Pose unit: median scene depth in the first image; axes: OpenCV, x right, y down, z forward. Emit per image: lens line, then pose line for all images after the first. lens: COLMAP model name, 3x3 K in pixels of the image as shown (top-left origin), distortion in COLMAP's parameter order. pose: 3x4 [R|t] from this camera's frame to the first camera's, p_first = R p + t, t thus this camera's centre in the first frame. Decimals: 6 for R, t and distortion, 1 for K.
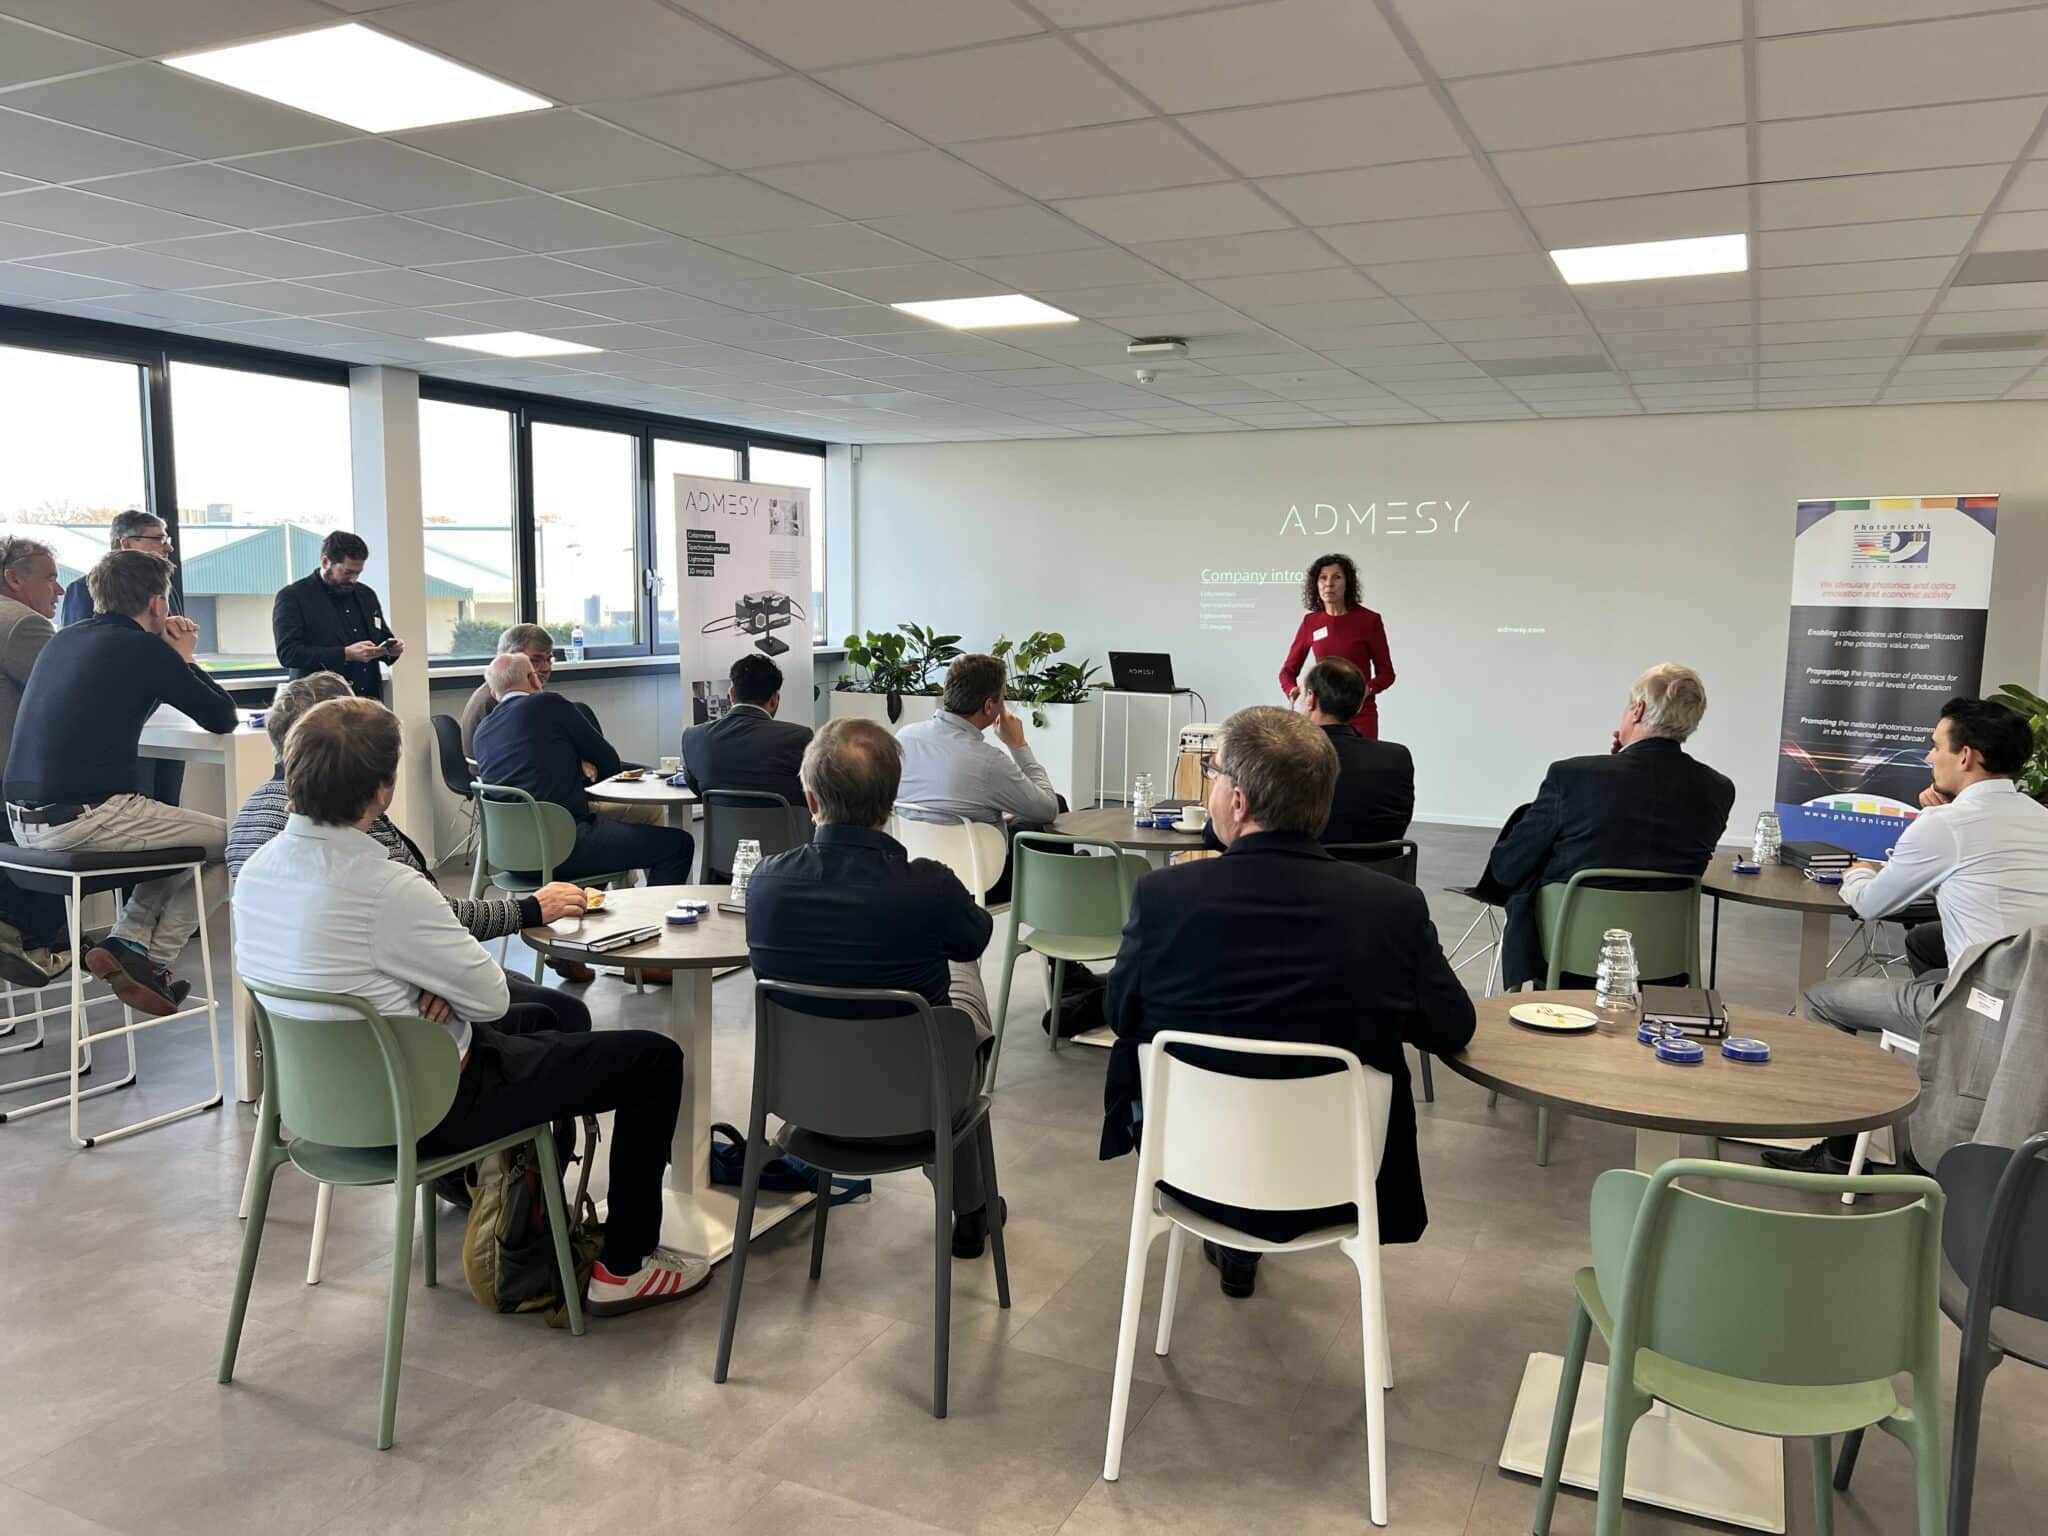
lens RADIAL K [[1536.0, 0, 1027.5], [0, 1536.0, 775.1], [0, 0, 1]] dist [0.112310, -0.145181]
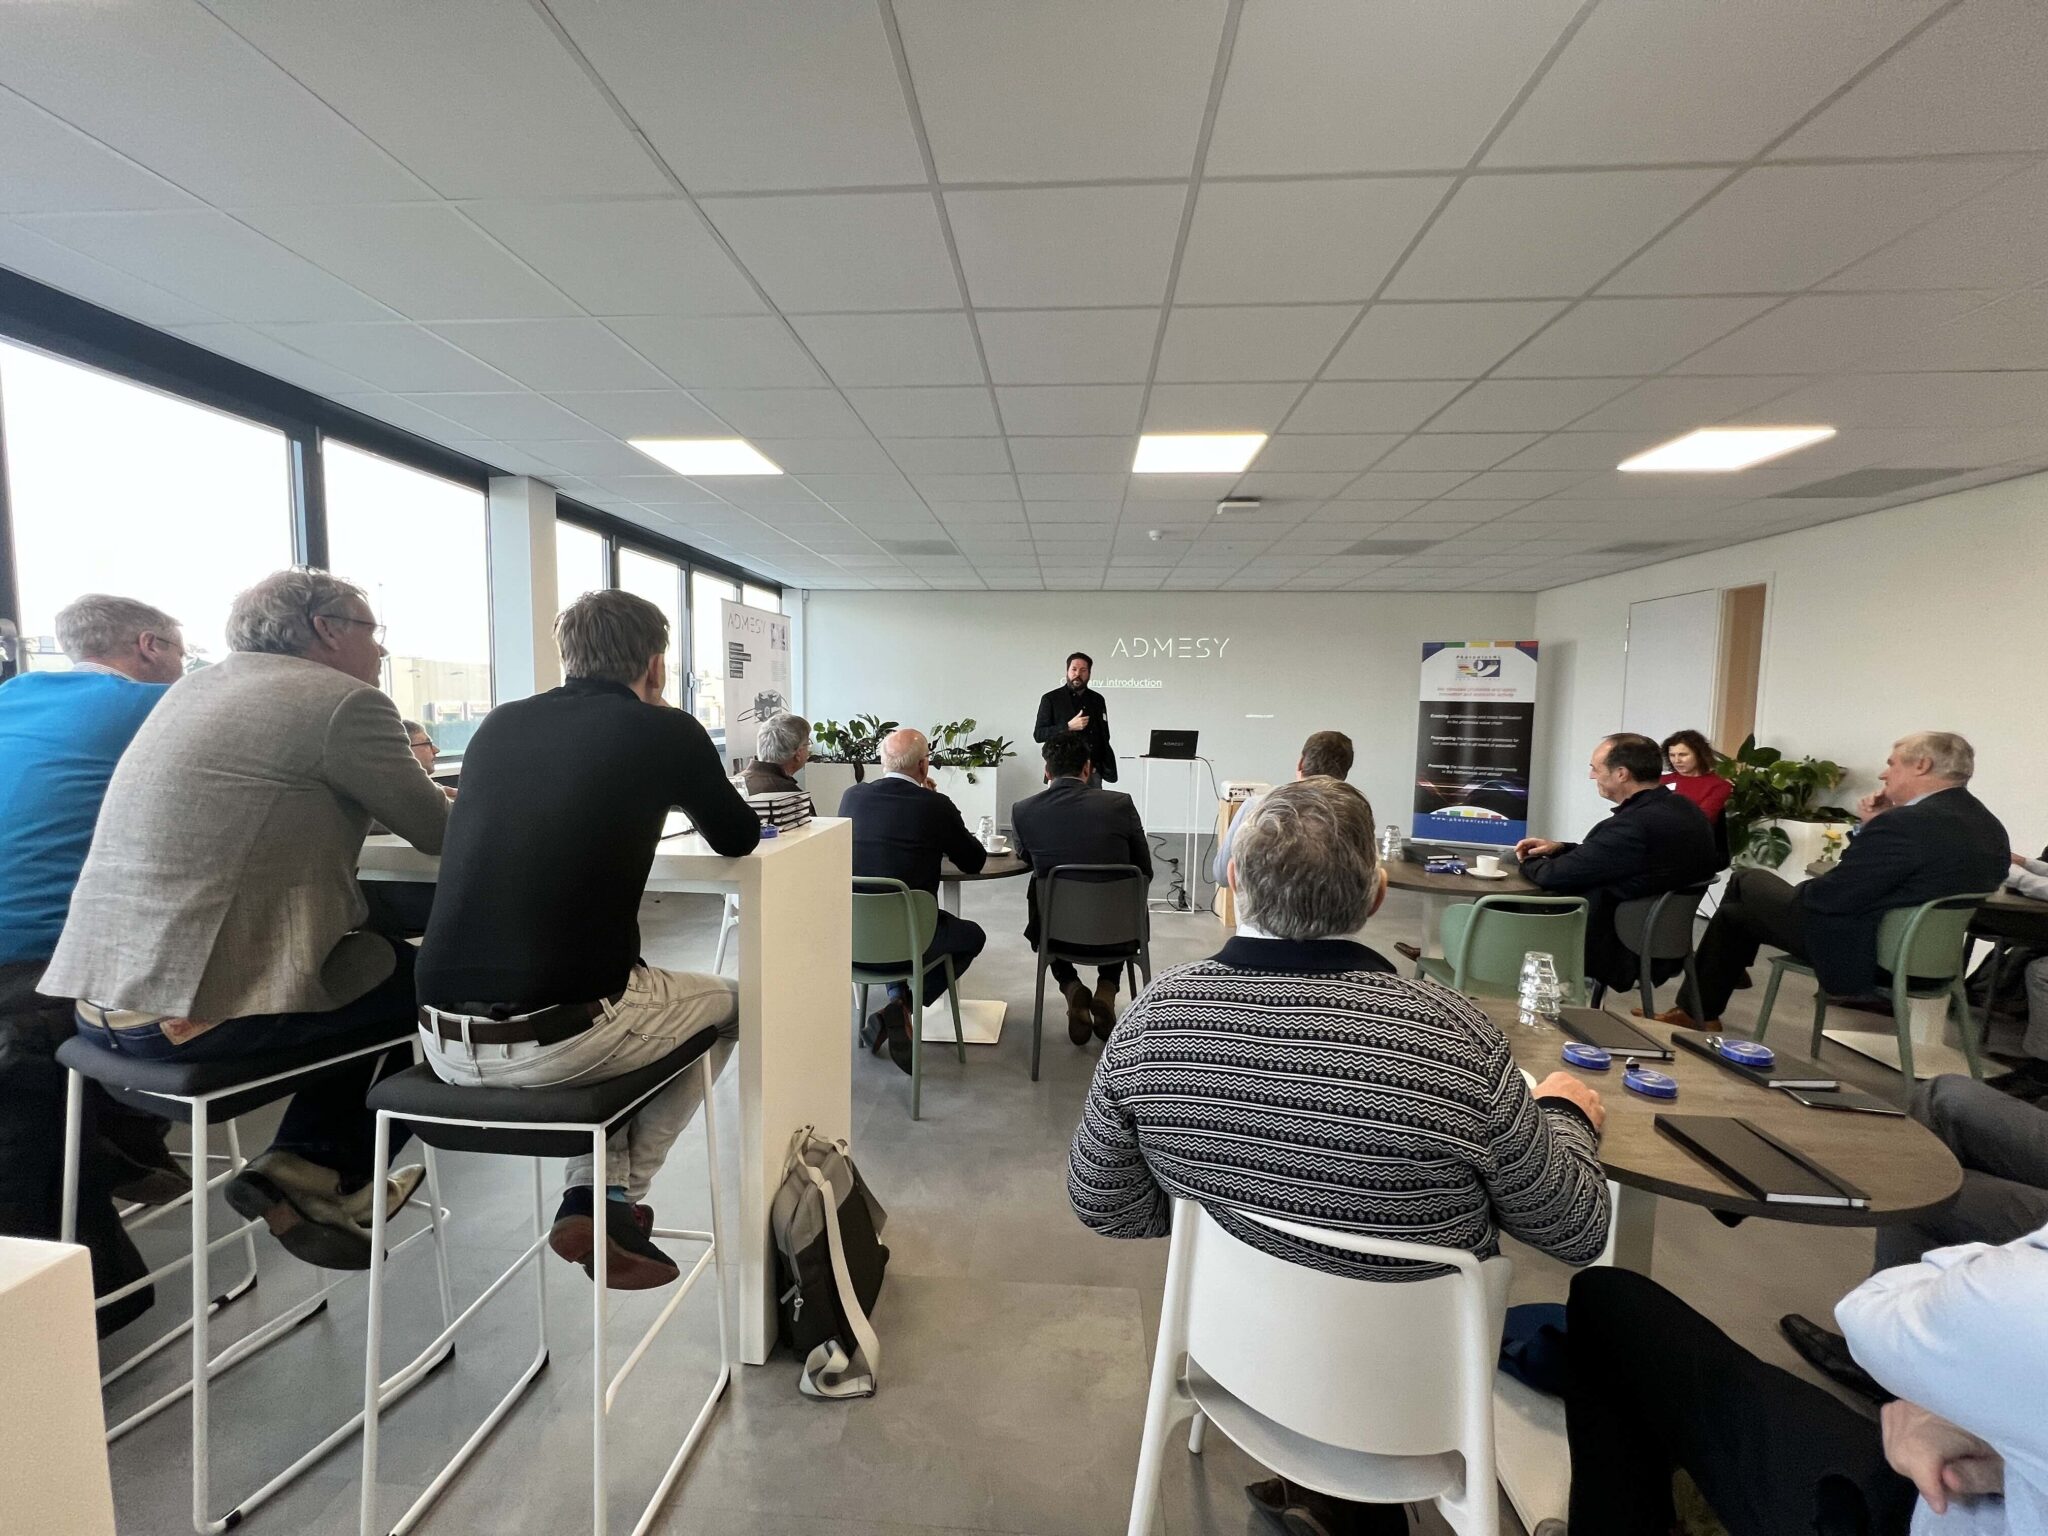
lens RADIAL K [[822.0, 0, 1034.7], [0, 822.0, 768.5], [0, 0, 1]] dist [0.008438, -0.000059]
pose [[0.927402, -0.030180, 0.372846, -0.266167], [0.043451, 0.998684, -0.027240, -0.025732], [-0.371533, 0.041463, 0.927493, 0.302294]]
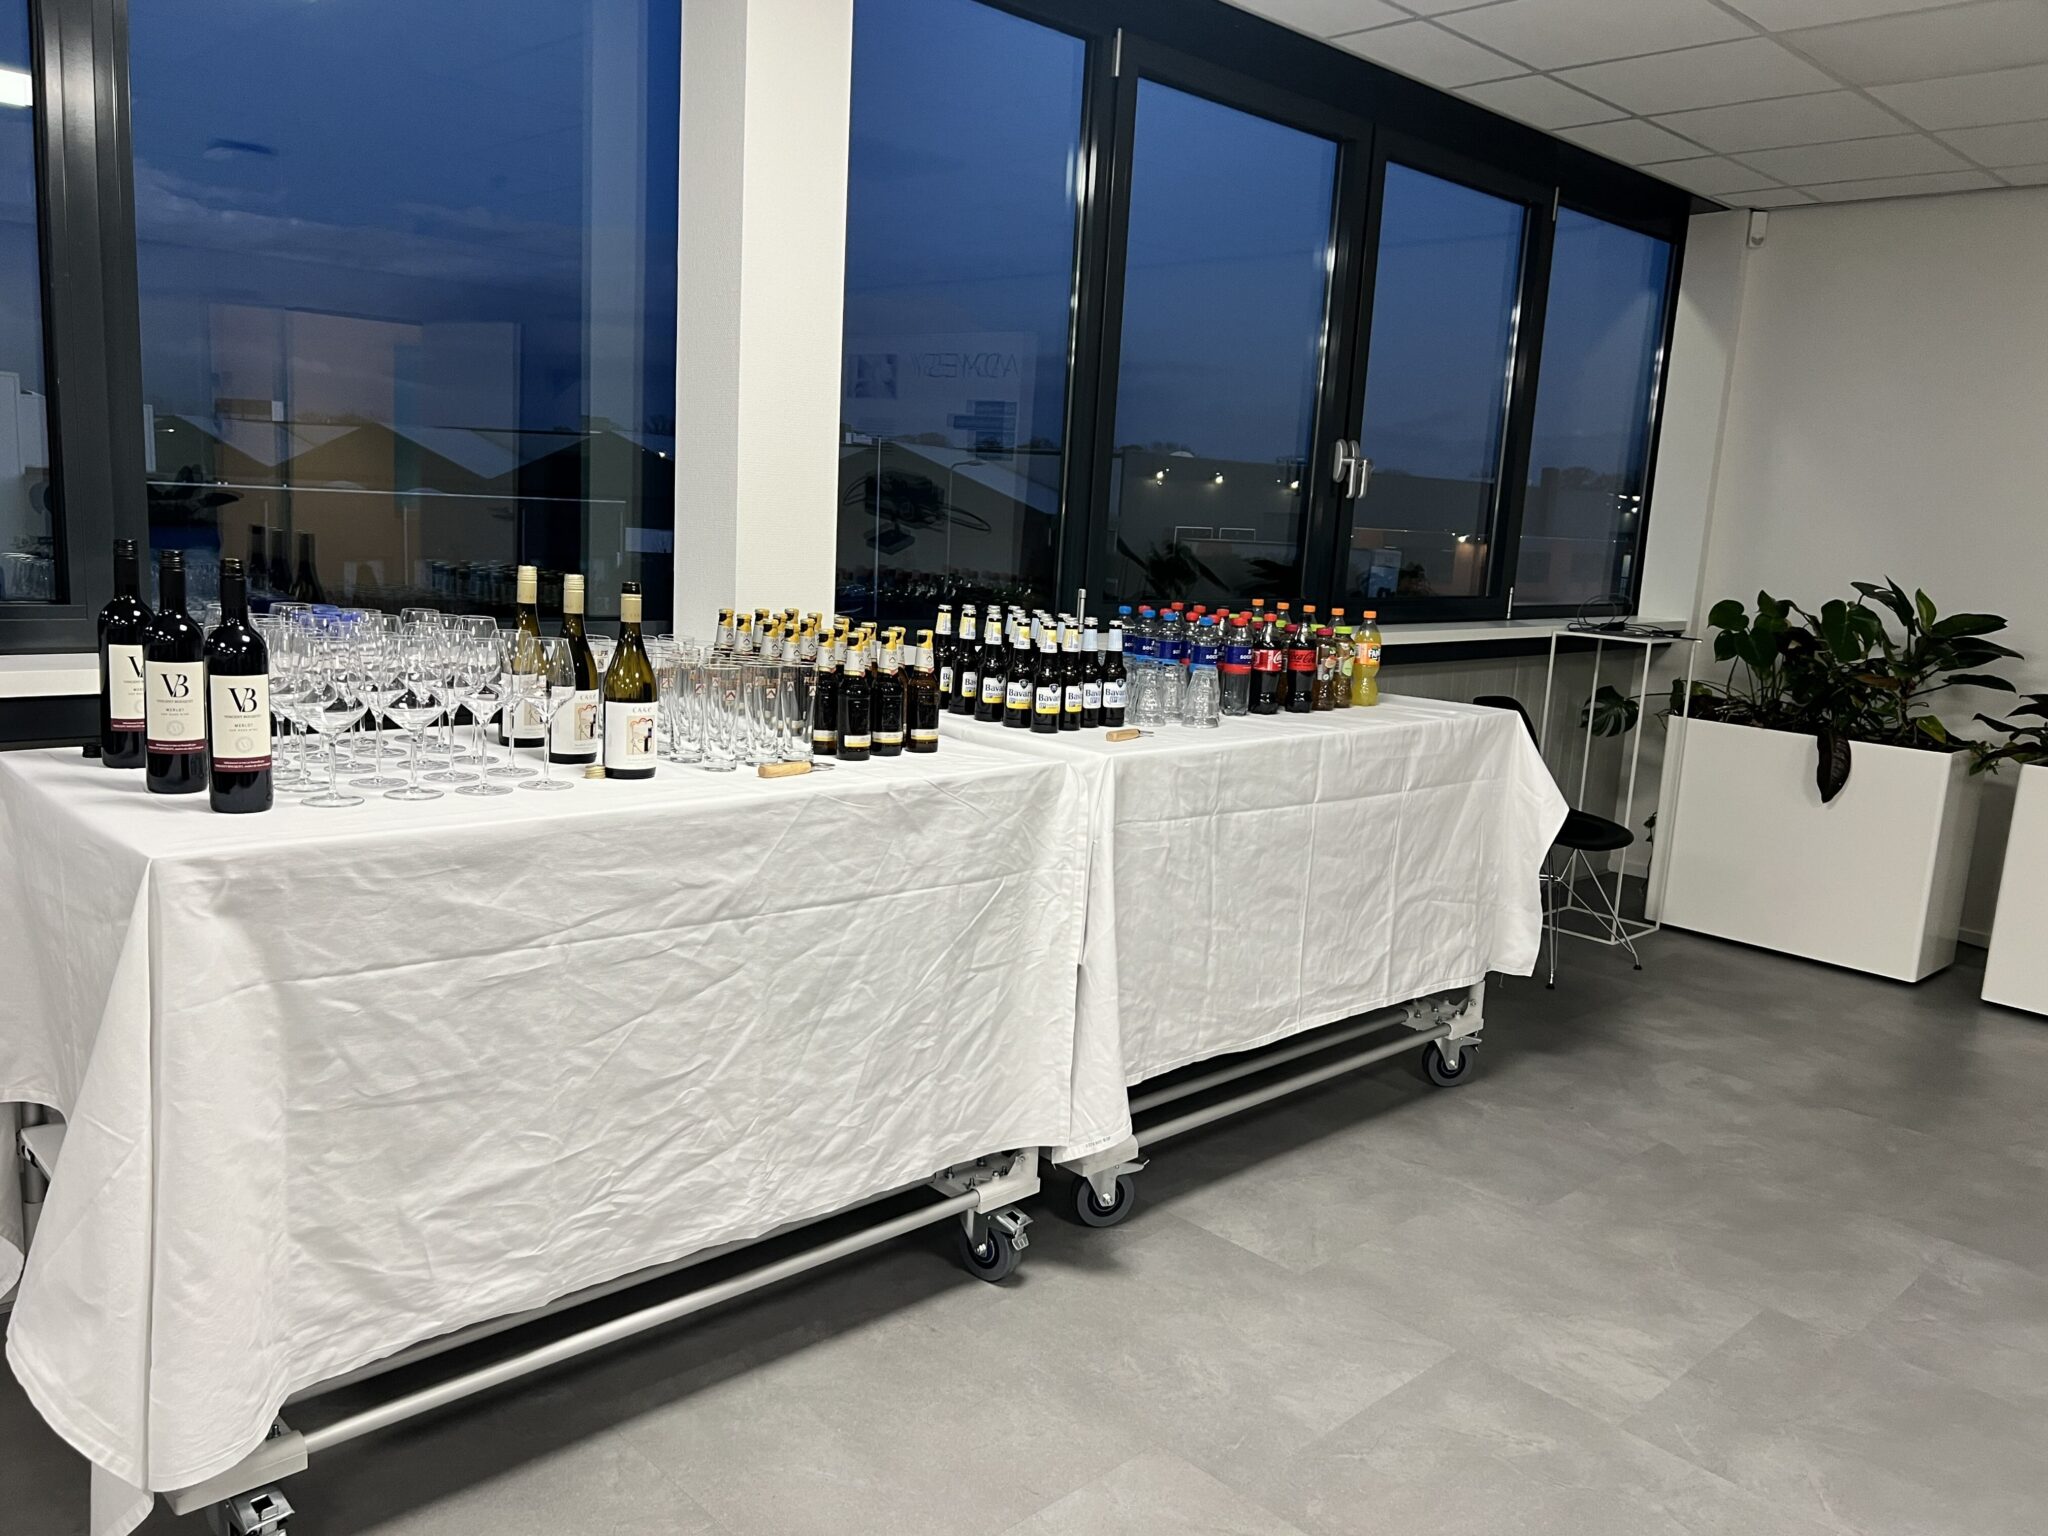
lens RADIAL K [[1549.2, 0, 1030.1], [0, 1549.2, 758.4], [0, 0, 1]] dist [0.054791, -0.052645]
pose [[0.936358, 0.095024, -0.337940, -0.187017], [-0.085055, 0.995394, 0.044222, -0.057225], [0.340586, -0.012664, 0.940128, 0.596436]]
